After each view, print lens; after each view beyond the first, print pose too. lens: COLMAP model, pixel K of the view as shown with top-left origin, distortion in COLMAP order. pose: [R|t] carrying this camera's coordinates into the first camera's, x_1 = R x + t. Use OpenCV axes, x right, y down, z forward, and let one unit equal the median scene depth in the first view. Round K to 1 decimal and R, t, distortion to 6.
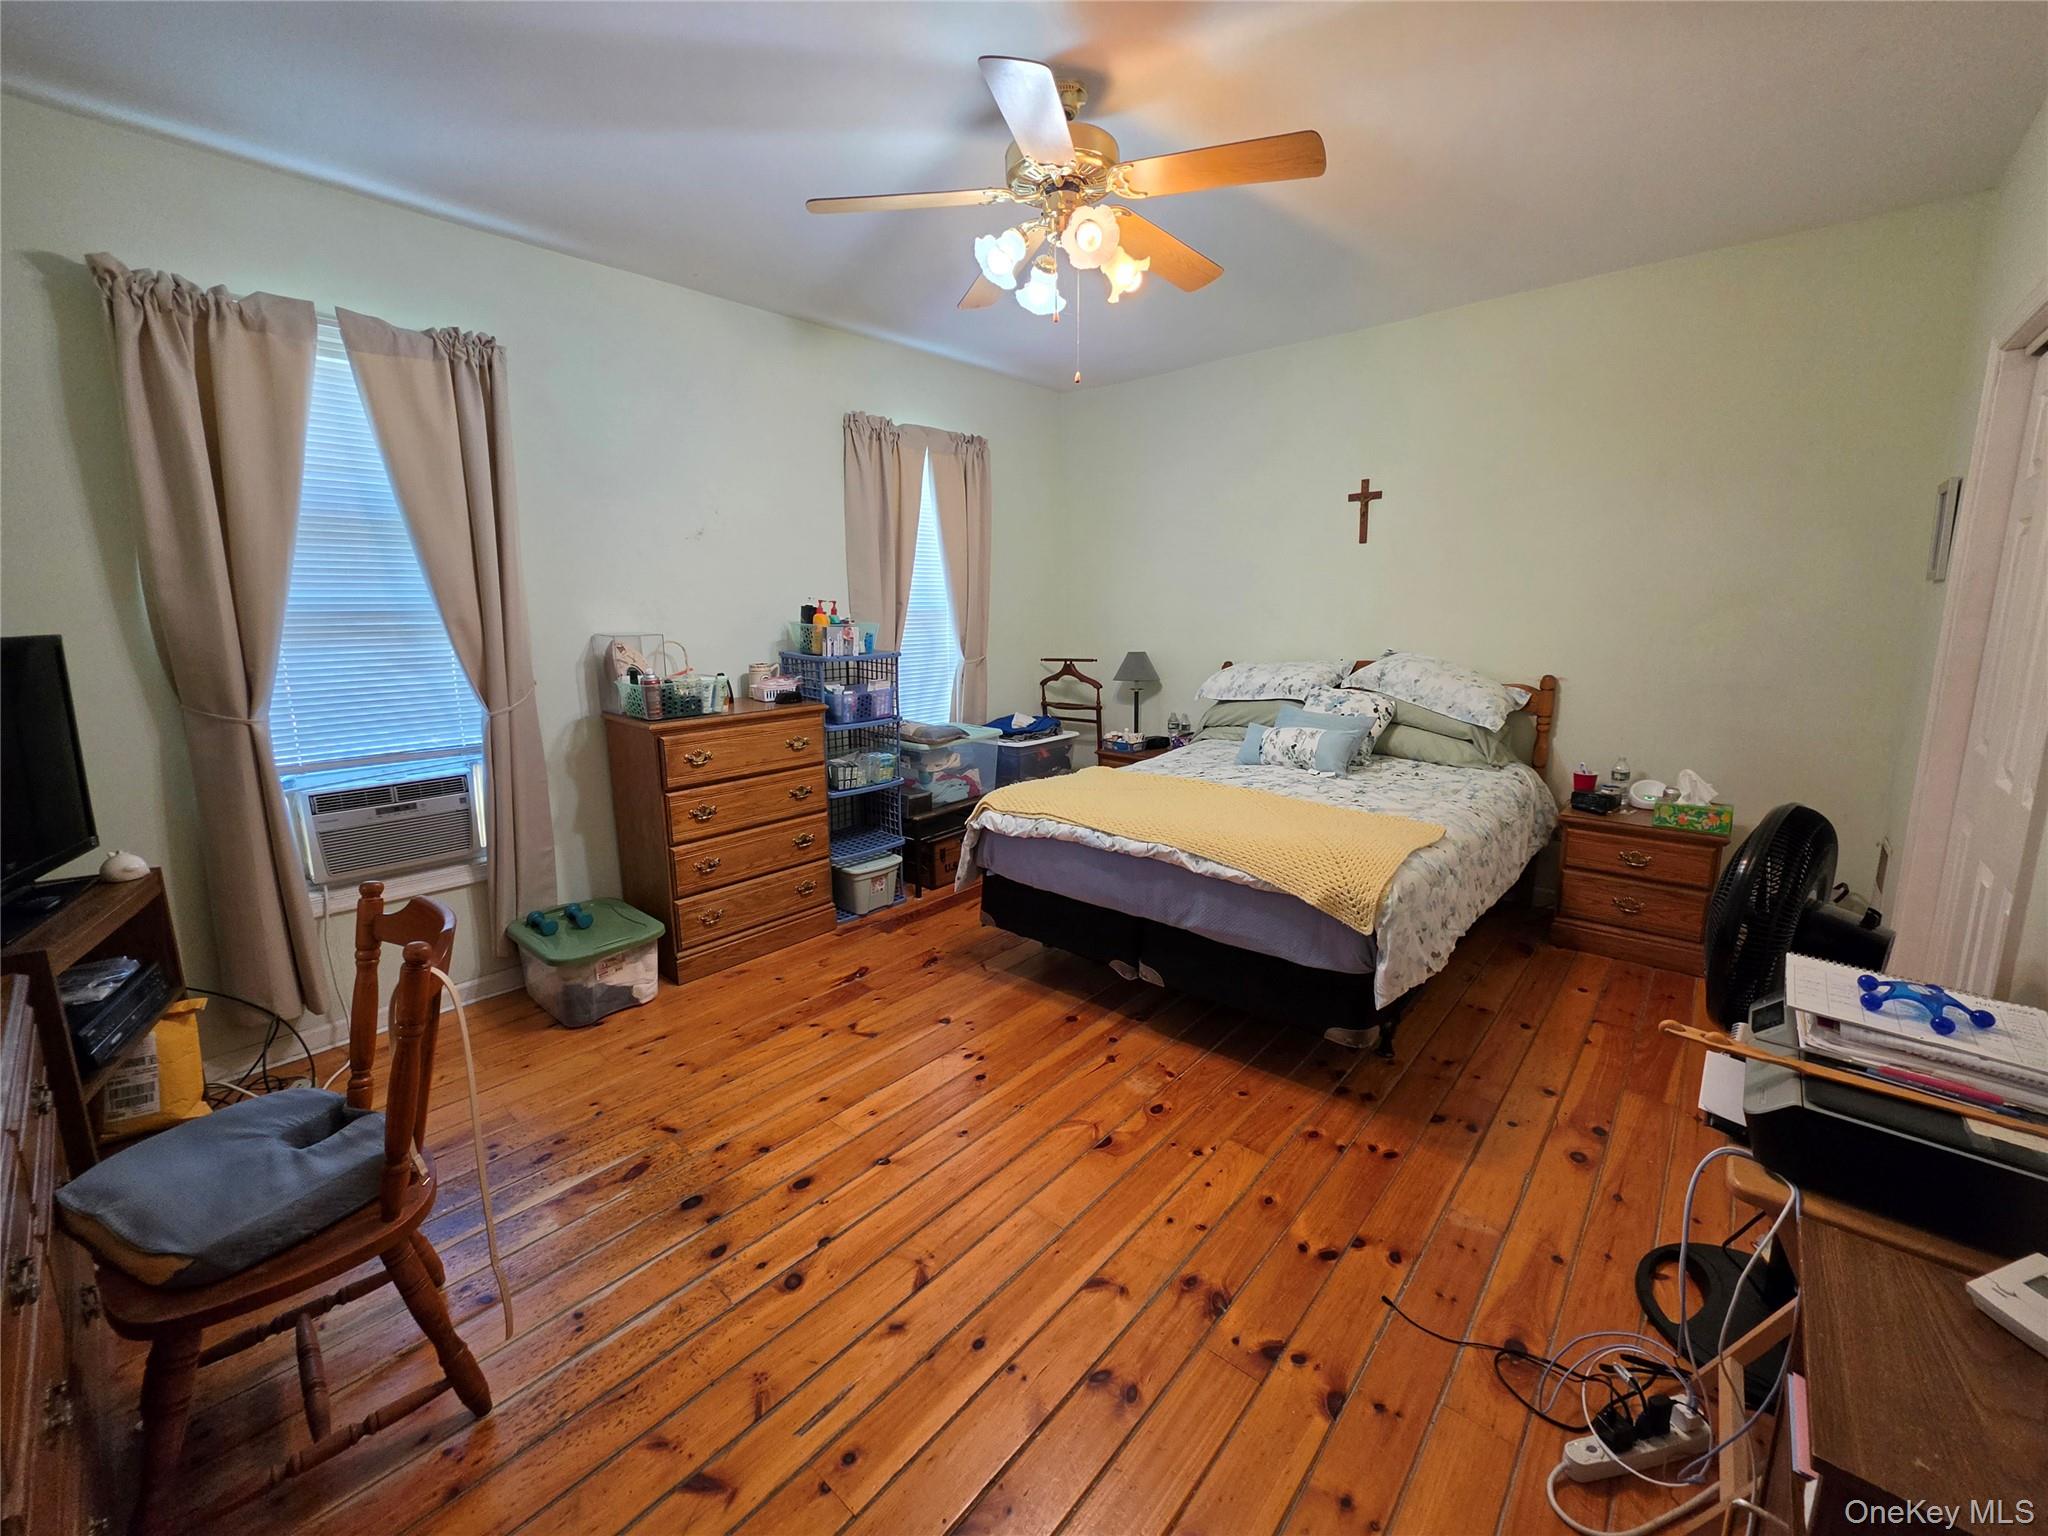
lens RADIAL K [[819.6, 0, 1025.1], [0, 819.6, 758.9], [0, 0, 1]] dist [-0.004941, 0.000469]
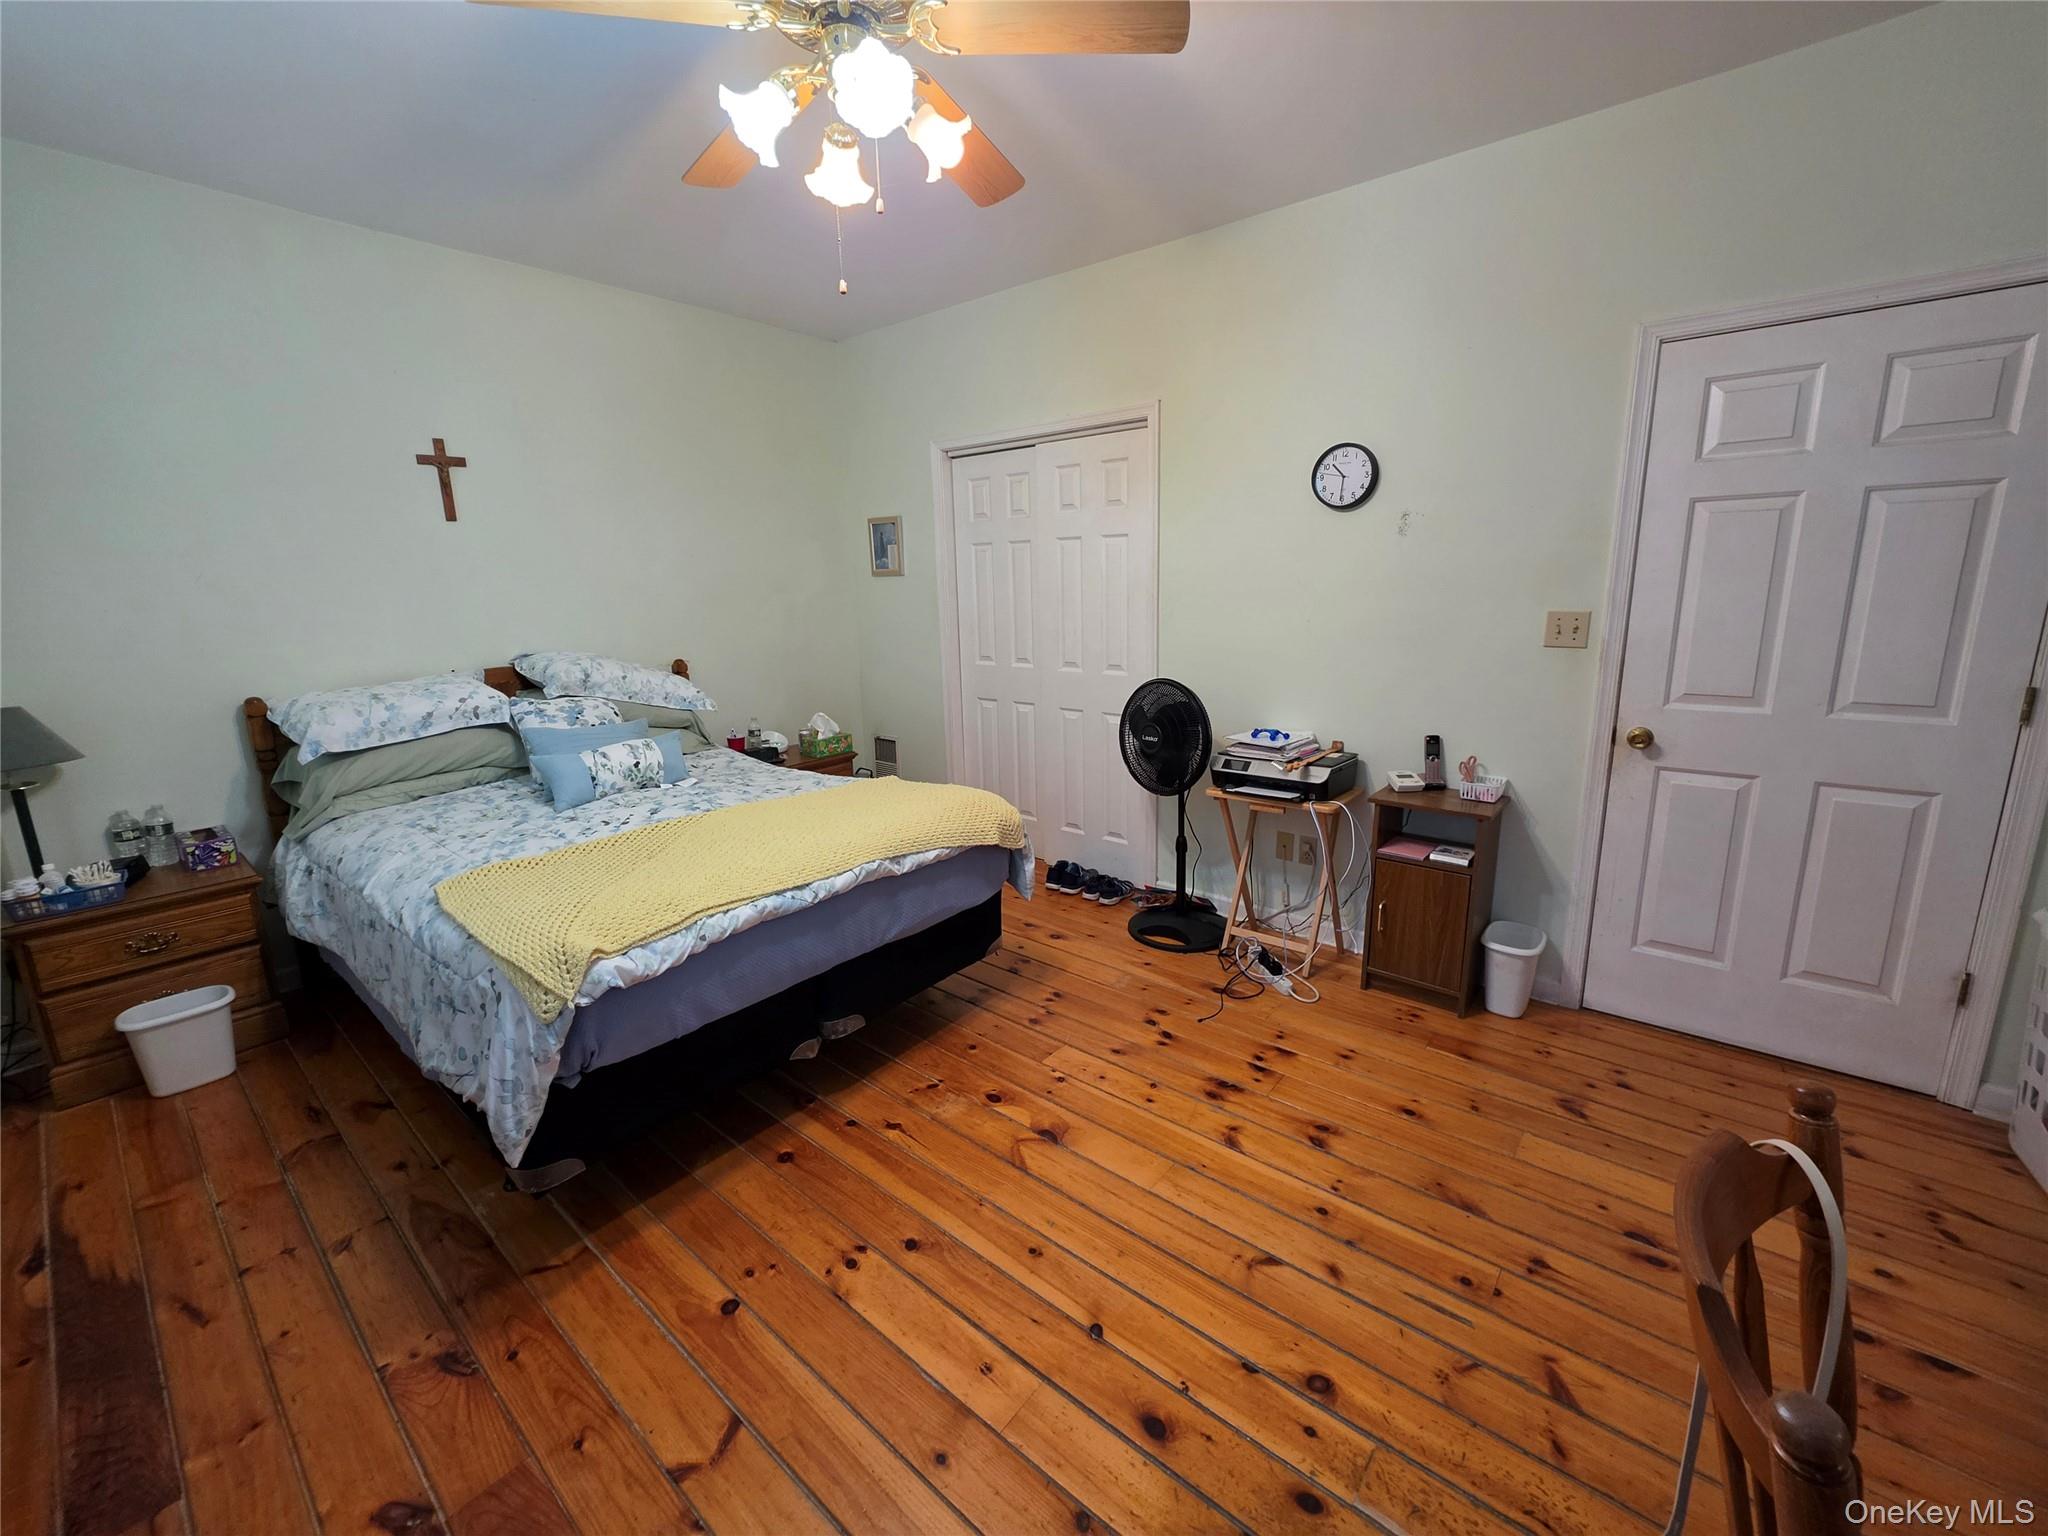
lens RADIAL K [[819.6, 0, 1030.9], [0, 819.6, 759.7], [0, 0, 1]] dist [-0.004941, 0.000469]
pose [[-0.022224, -0.204110, 0.978696, -0.695288], [0.208562, 0.956453, 0.204207, -0.148806], [-0.977757, 0.208657, 0.021313, 0.817614]]
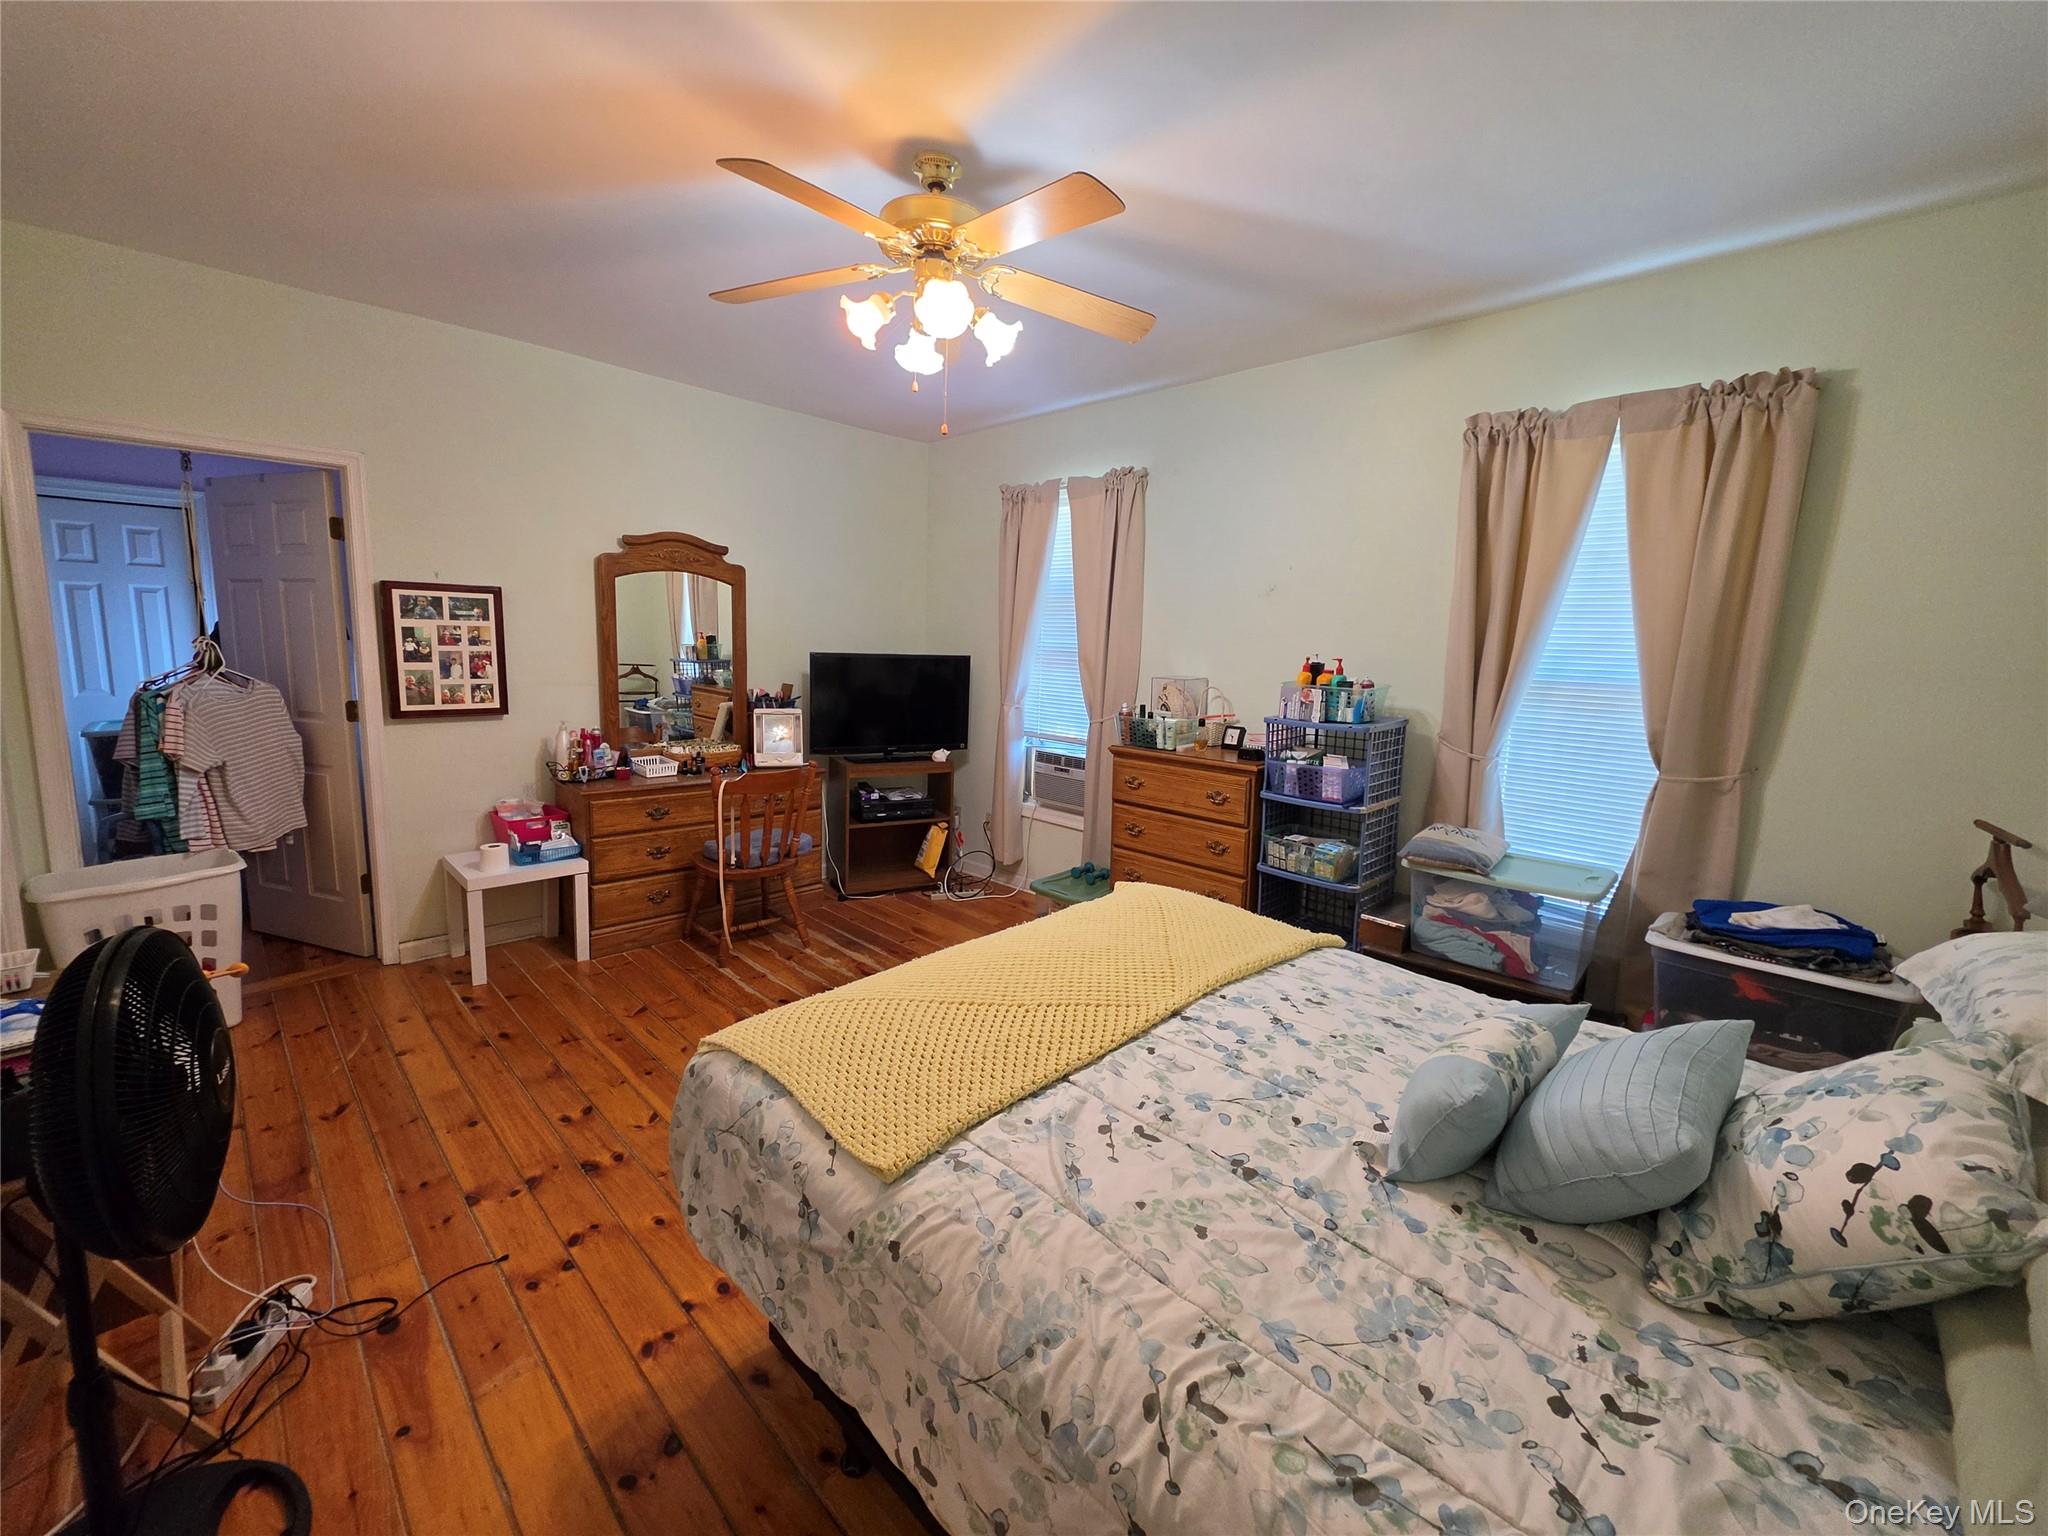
lens RADIAL K [[819.6, 0, 1023.8], [0, 819.6, 757.2], [0, 0, 1]] dist [-0.004941, 0.000469]
pose [[-0.051991, 0.151233, -0.987130, 0.983406], [-0.218353, 0.962828, 0.159010, -0.239389], [0.974484, 0.223810, -0.017036, 1.085875]]
